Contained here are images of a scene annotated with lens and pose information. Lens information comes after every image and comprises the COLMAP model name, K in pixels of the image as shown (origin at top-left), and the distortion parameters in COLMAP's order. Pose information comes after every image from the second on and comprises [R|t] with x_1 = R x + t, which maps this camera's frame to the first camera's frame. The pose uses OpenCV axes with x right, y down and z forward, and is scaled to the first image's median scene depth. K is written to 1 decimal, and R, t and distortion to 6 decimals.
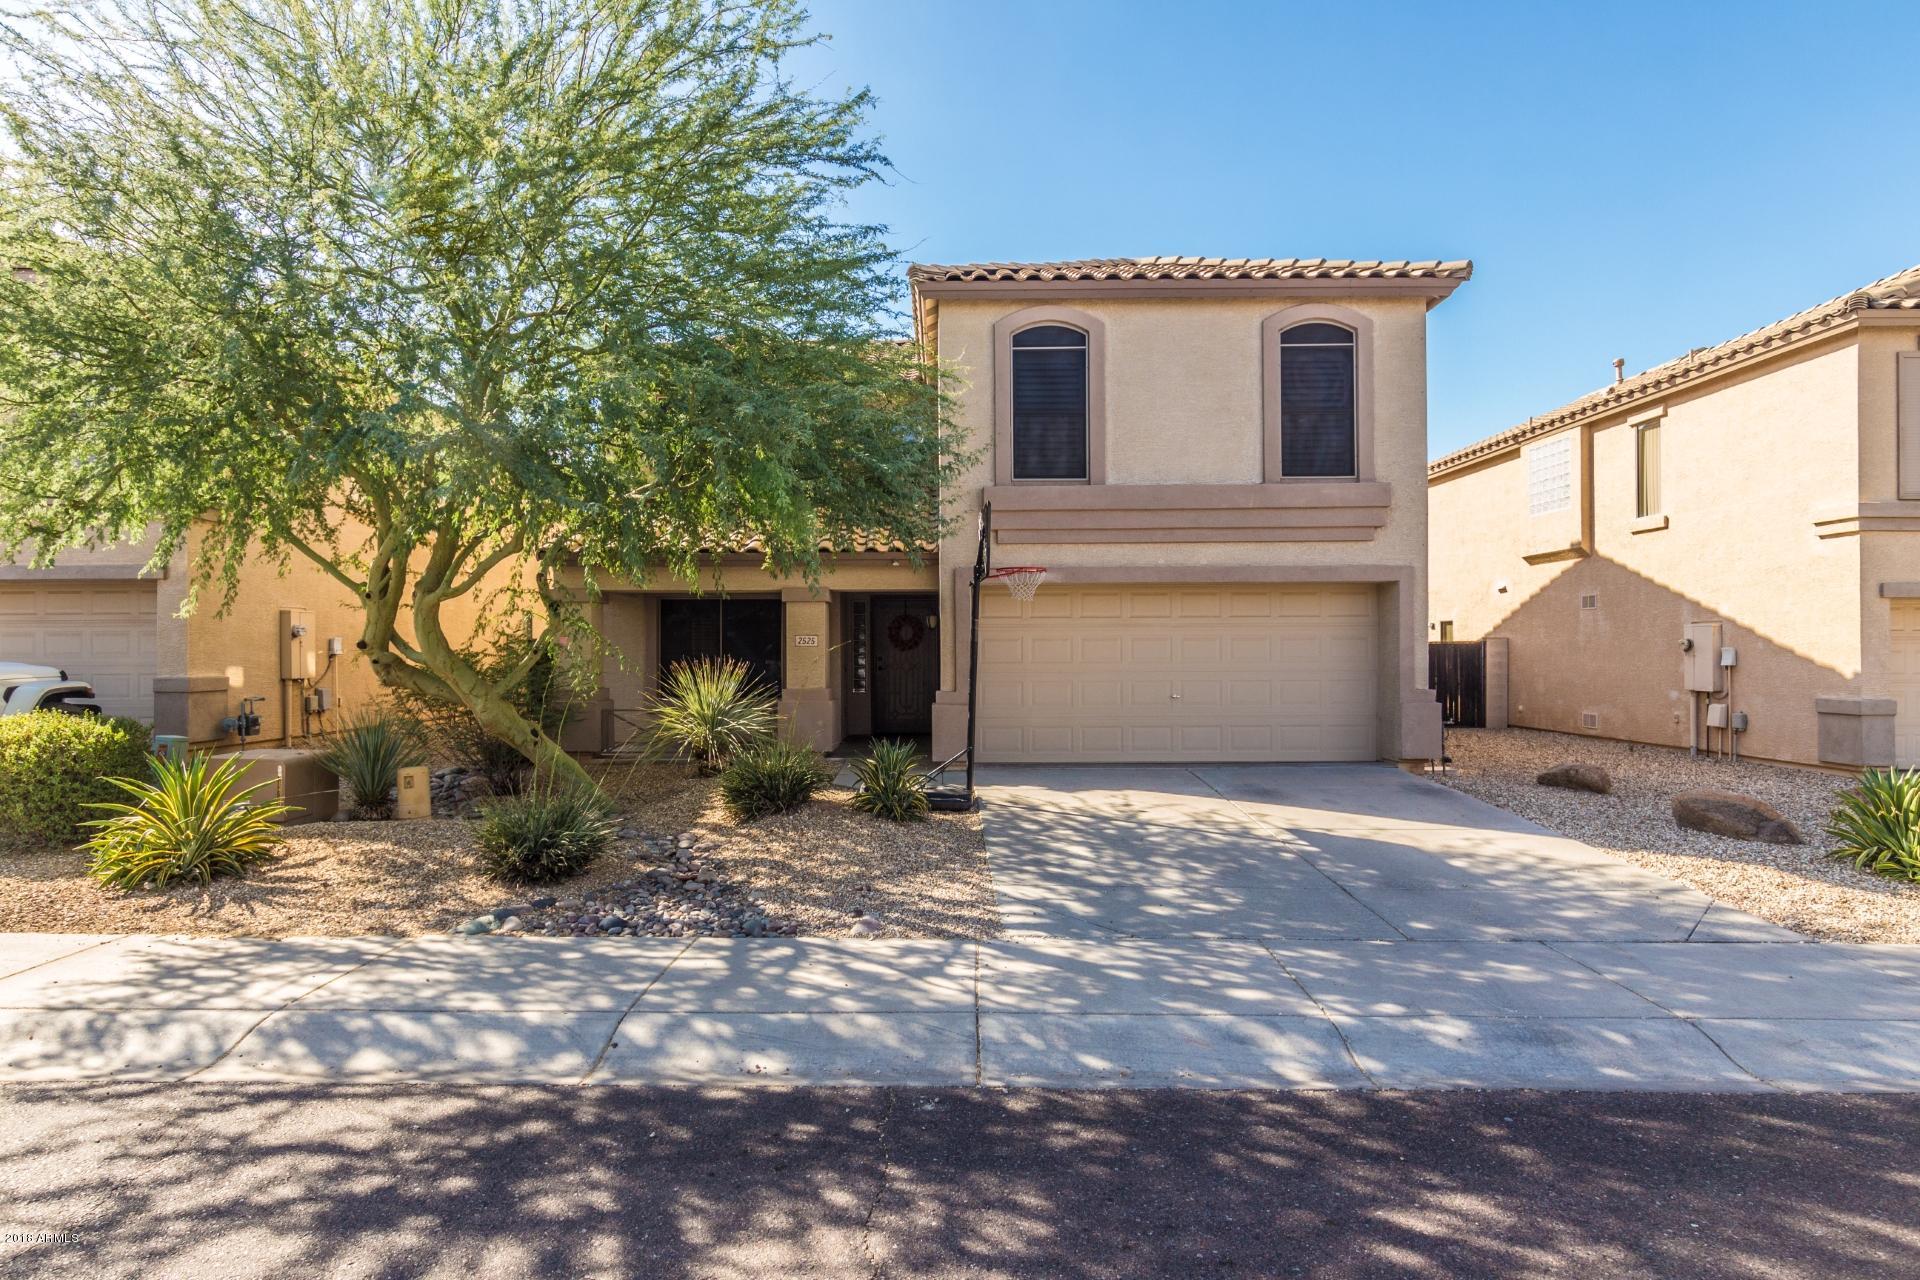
lens RADIAL K [[1027.5, 0, 954.8], [0, 1027.5, 637.8], [0, 0, 1]] dist [0.007213, -0.002808]
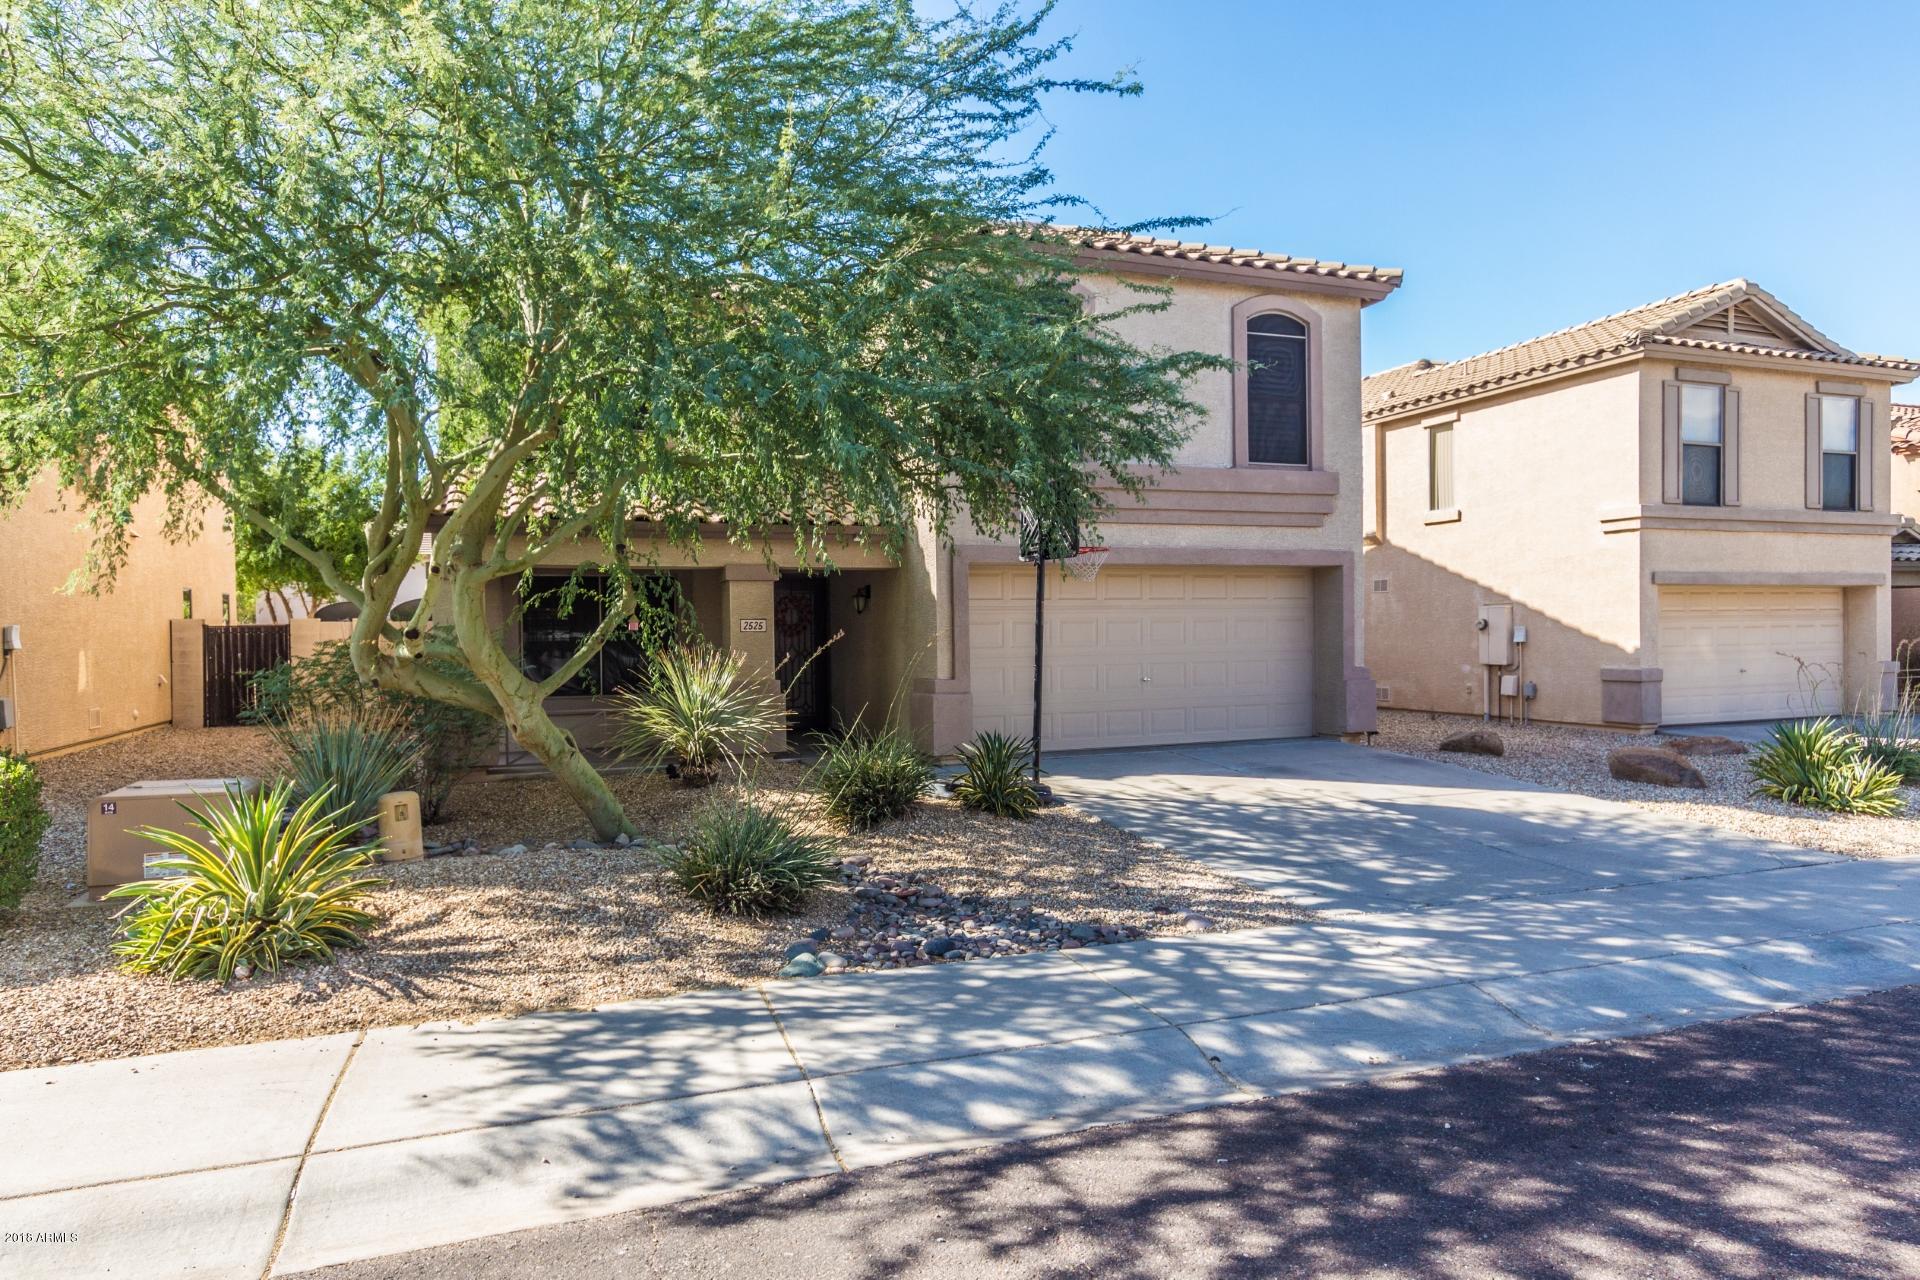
lens RADIAL K [[1127.3, 0, 959.6], [0, 1127.3, 640.8], [0, 0, 1]] dist [0.018802, -0.003907]
pose [[0.934093, -0.010705, 0.356869, -0.718985], [0.004347, 0.999817, 0.018615, -0.002411], [-0.357003, -0.015837, 0.933969, 0.103823]]
